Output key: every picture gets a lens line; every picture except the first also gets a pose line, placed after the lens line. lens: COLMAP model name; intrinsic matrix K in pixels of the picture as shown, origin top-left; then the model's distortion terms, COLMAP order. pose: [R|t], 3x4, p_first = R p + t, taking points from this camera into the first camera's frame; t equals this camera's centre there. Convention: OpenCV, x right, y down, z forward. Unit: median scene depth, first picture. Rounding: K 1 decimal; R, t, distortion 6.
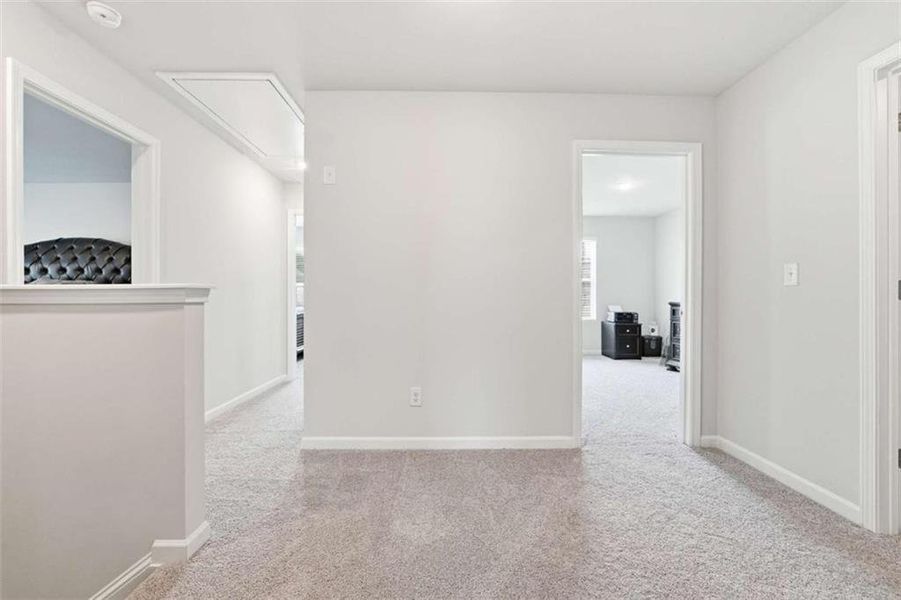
lens RADIAL K [[377.8, 0, 448.6], [0, 377.8, 300.5], [0, 0, 1]] dist [-0.019906, 0.004827]
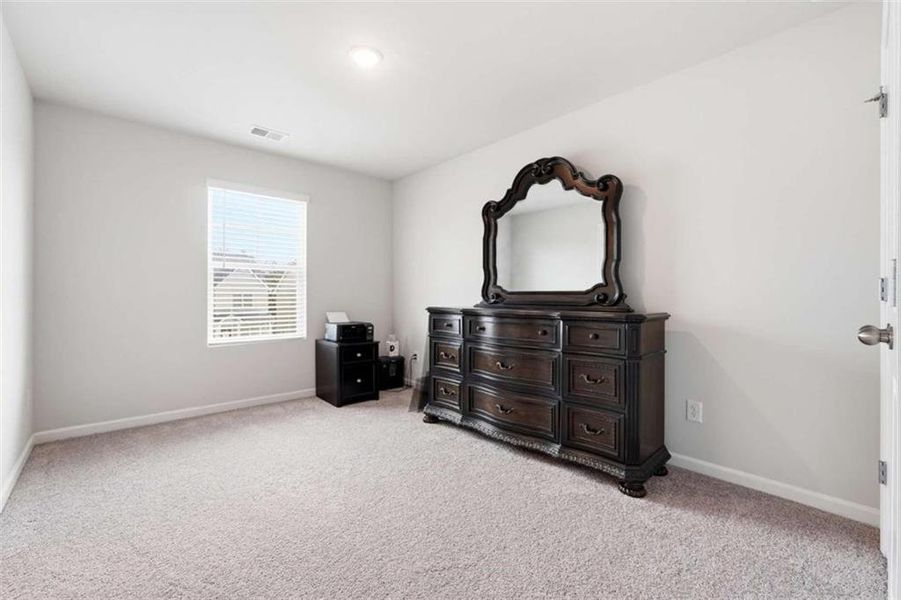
lens RADIAL K [[377.8, 0, 450.0], [0, 377.8, 301.2], [0, 0, 1]] dist [-0.019906, 0.004827]
pose [[0.755240, -0.003556, 0.655439, 0.228866], [0.005169, 0.999986, -0.000531, -0.004010], [-0.655428, 0.003789, 0.755248, 0.534012]]
